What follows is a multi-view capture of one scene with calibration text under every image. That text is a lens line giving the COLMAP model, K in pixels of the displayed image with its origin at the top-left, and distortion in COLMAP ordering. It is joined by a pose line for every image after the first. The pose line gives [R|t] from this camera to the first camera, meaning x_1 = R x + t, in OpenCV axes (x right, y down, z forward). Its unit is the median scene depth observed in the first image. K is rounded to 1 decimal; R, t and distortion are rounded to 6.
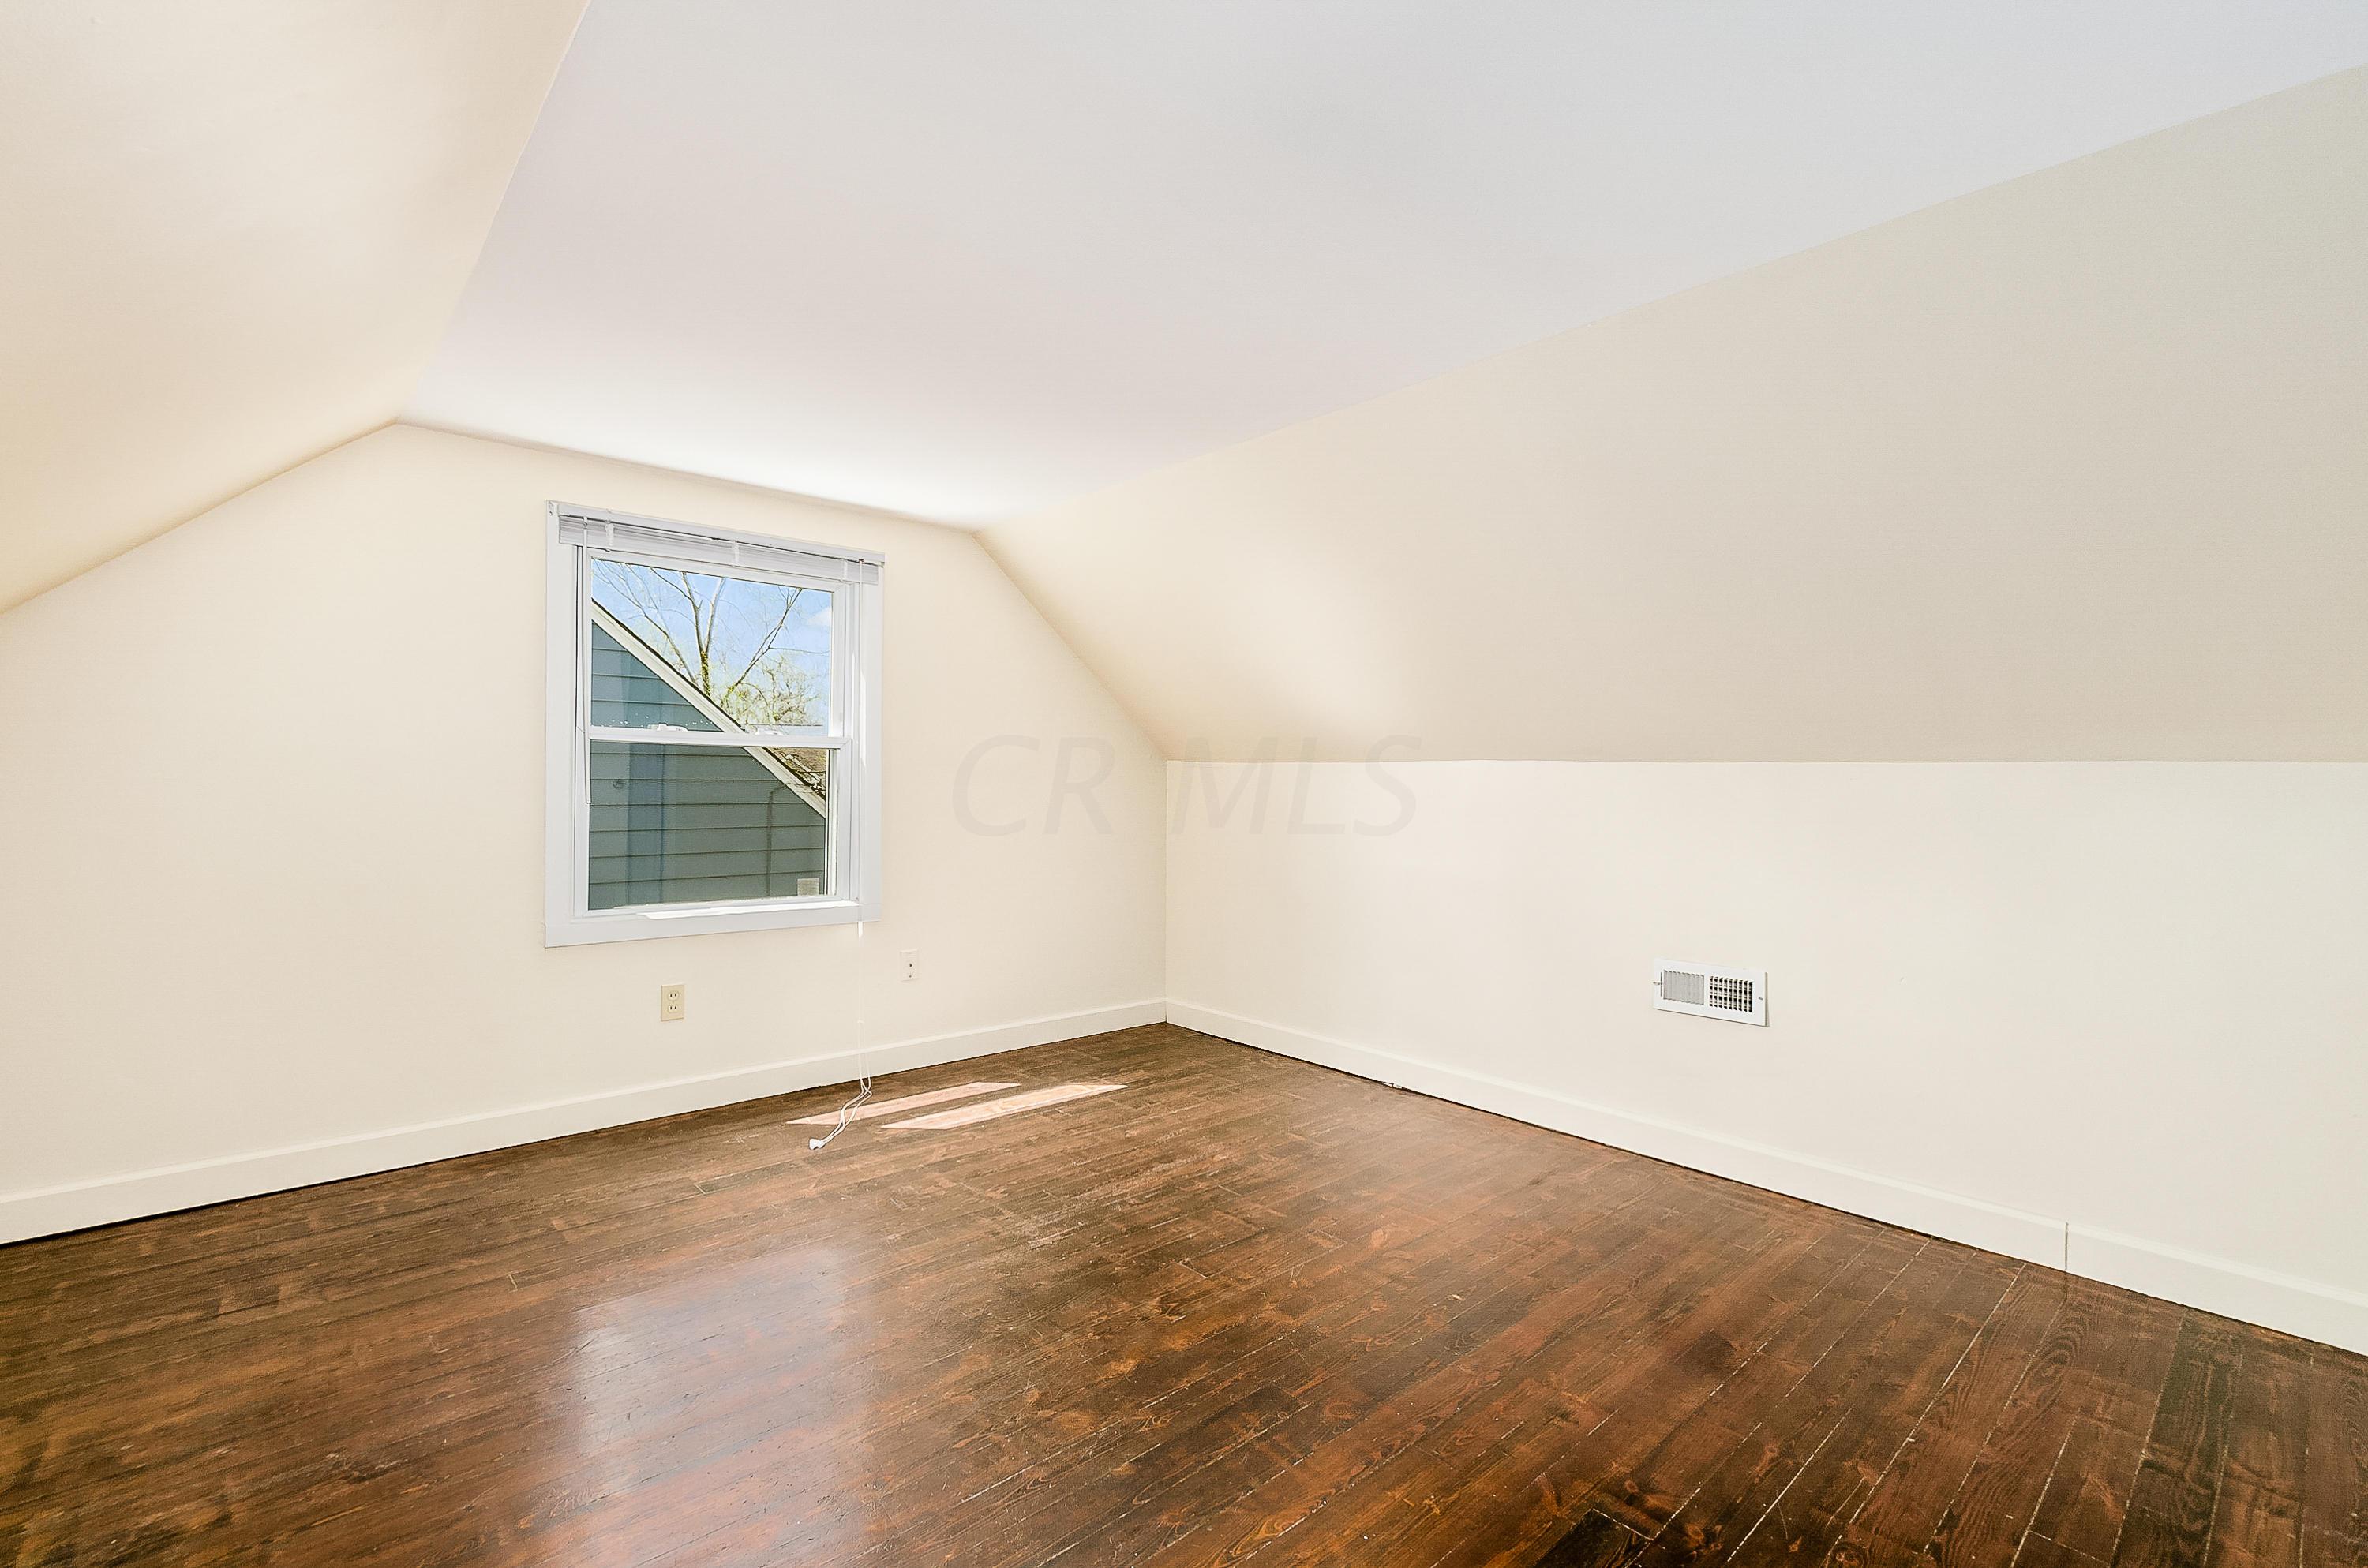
lens RADIAL K [[1054.4, 0, 1170.0], [0, 1054.4, 779.6], [0, 0, 1]] dist [0.005219, -0.002326]
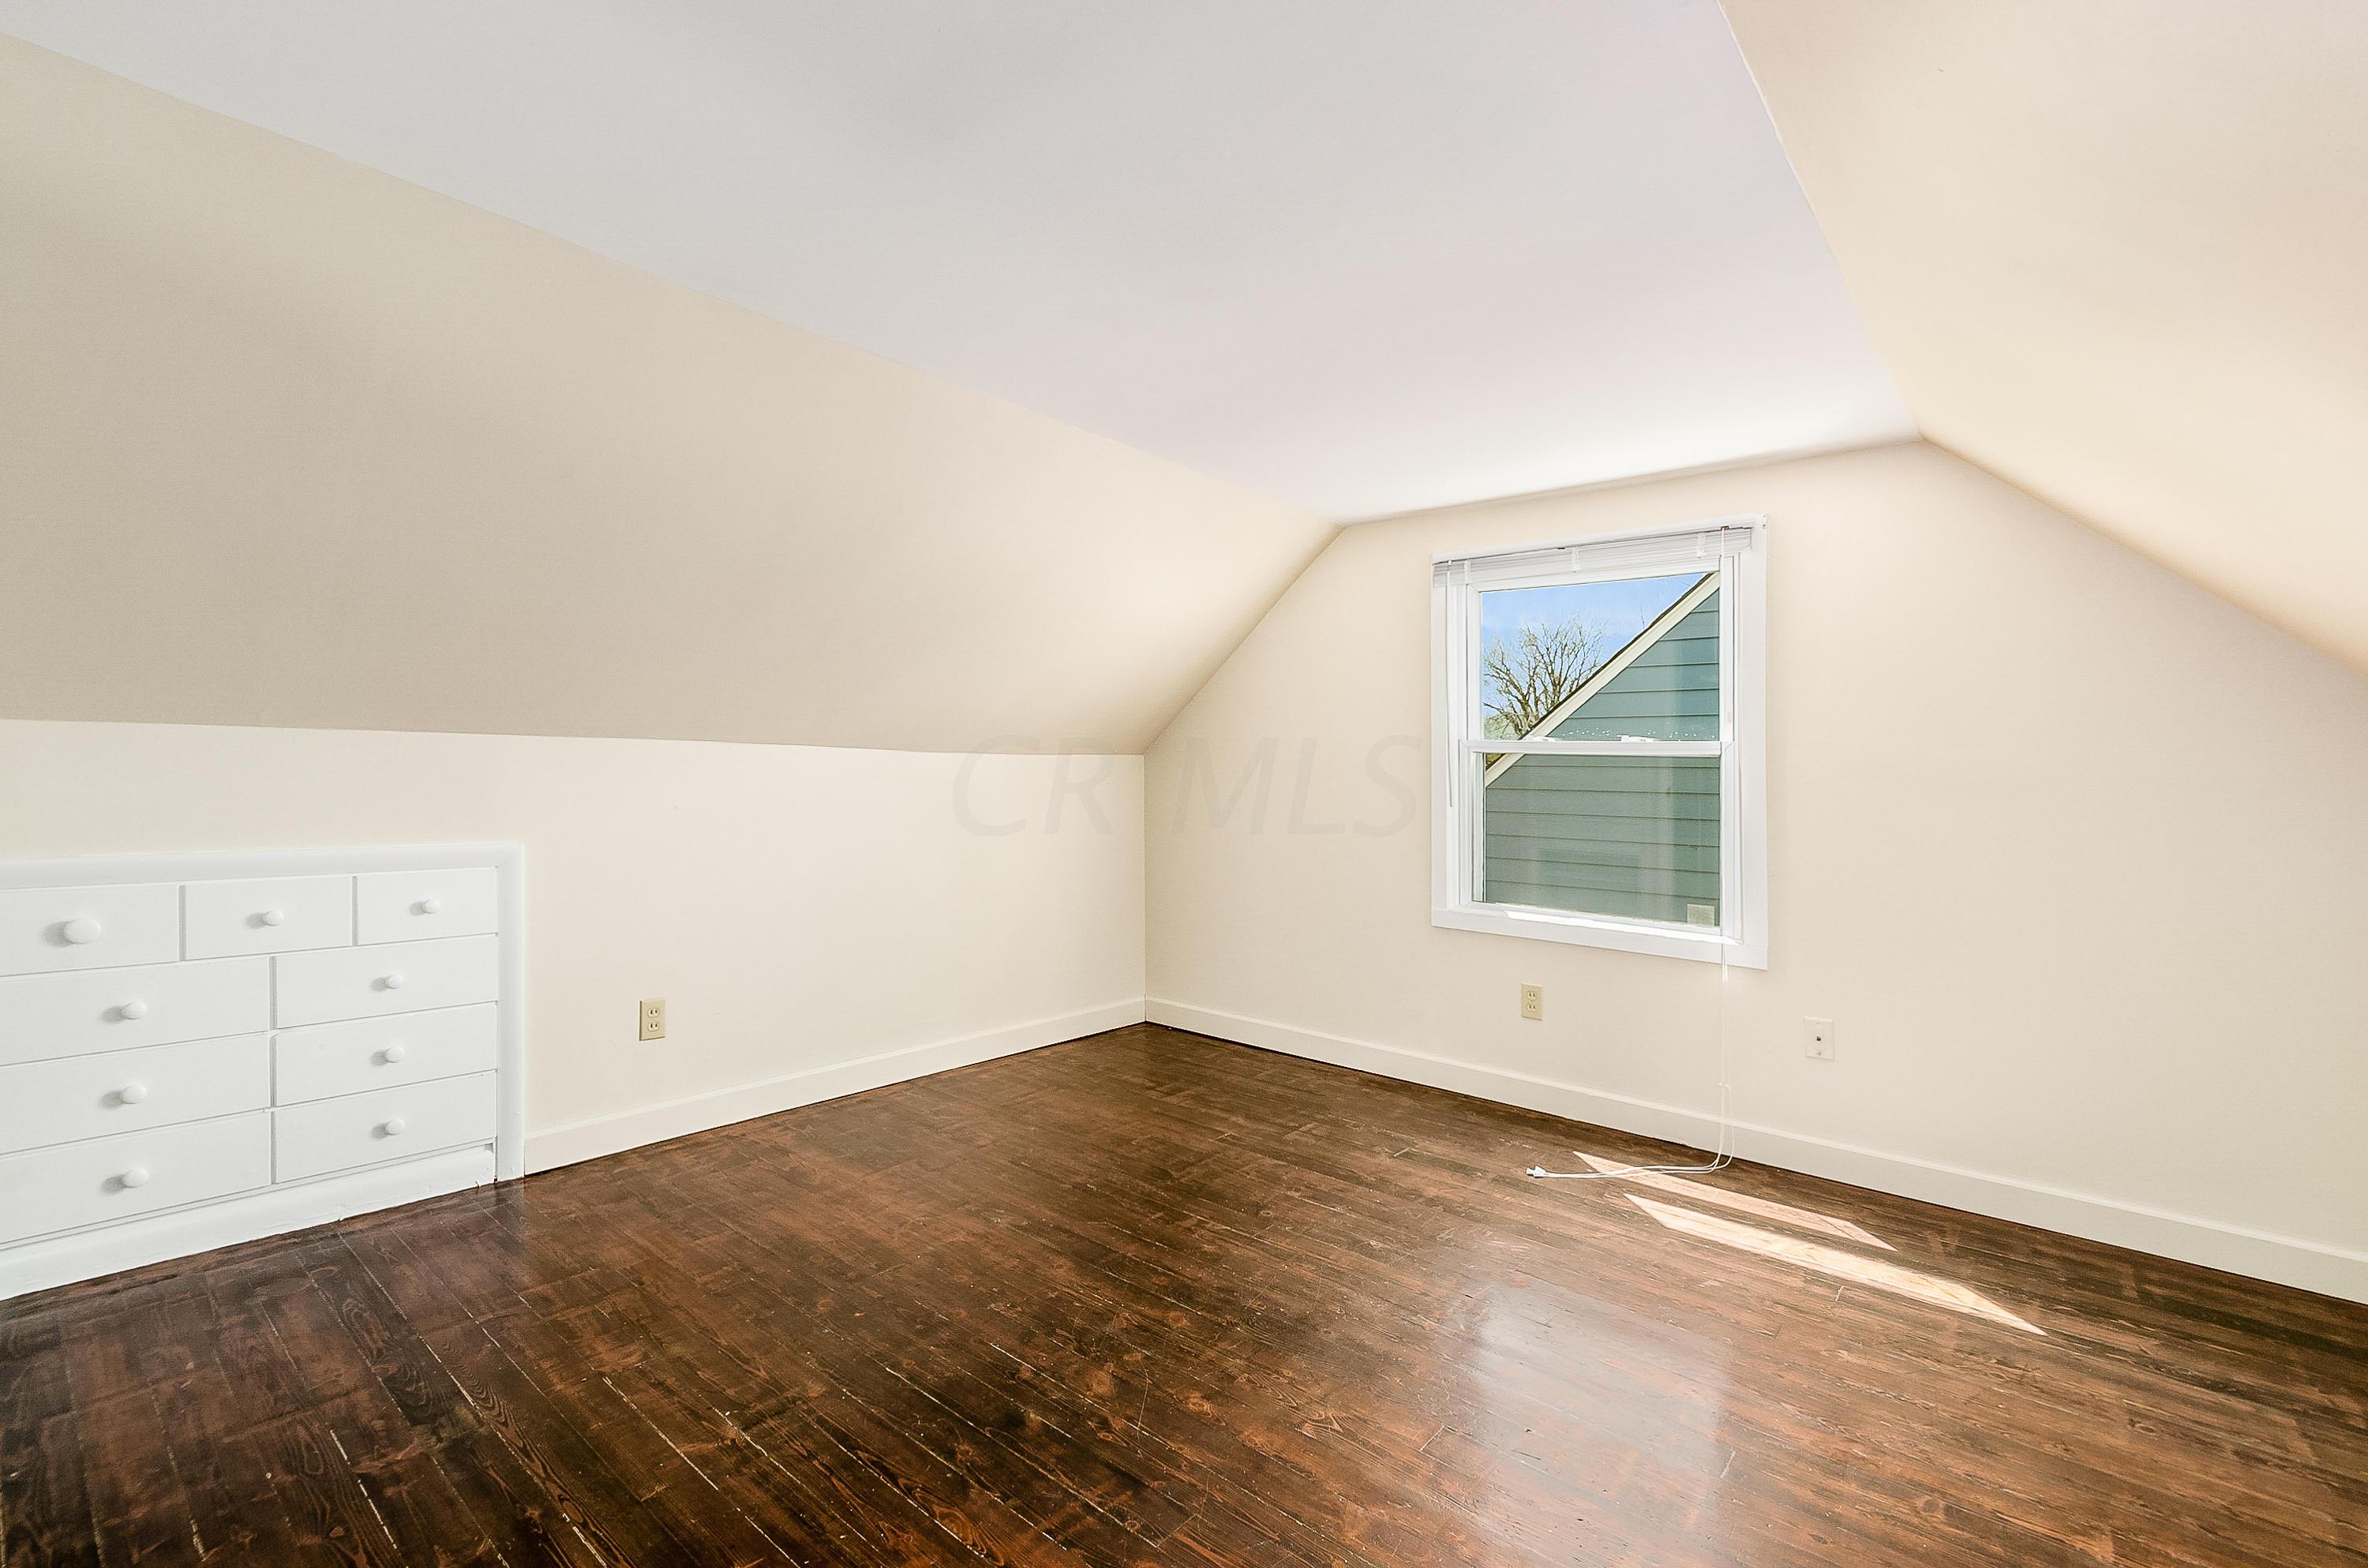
lens RADIAL K [[1054.4, 0, 1170.4], [0, 1054.4, 791.5], [0, 0, 1]] dist [0.005219, -0.002326]
pose [[0.127591, 0.005763, -0.991810, 0.524490], [-0.024946, 0.999685, 0.002599, 0.009218], [0.991513, 0.024410, 0.127695, 0.512137]]
